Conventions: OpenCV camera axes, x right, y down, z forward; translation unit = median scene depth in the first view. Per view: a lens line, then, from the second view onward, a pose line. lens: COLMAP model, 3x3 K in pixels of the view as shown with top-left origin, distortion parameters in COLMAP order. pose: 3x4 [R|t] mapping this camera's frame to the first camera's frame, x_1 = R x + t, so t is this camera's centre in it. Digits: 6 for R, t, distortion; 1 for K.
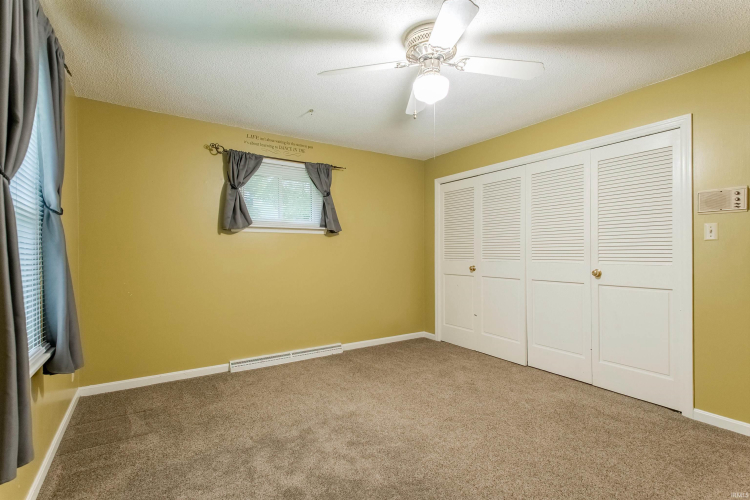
lens RADIAL K [[353.2, 0, 377.4], [0, 353.2, 250.2], [0, 0, 1]] dist [0.003085, 0.000092]
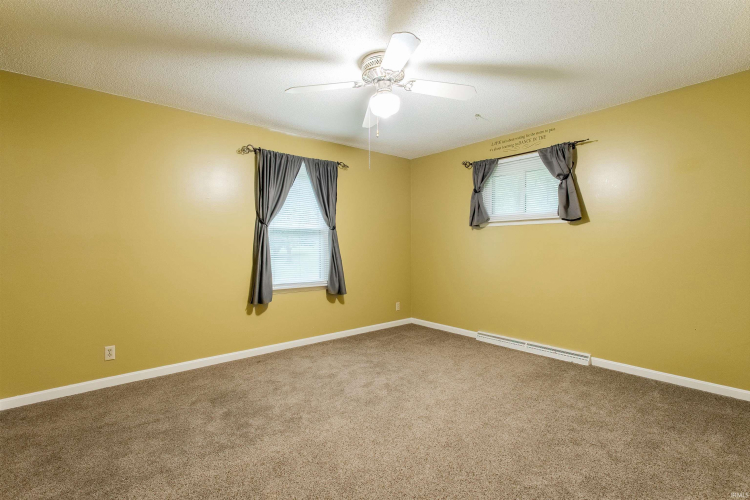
lens RADIAL K [[353.2, 0, 377.4], [0, 353.2, 250.2], [0, 0, 1]] dist [0.003085, 0.000092]
pose [[0.128480, 0.017827, -0.991552, 0.787363], [0.006788, 0.999799, 0.018855, 0.002390], [0.991689, -0.009153, 0.128333, 0.499382]]
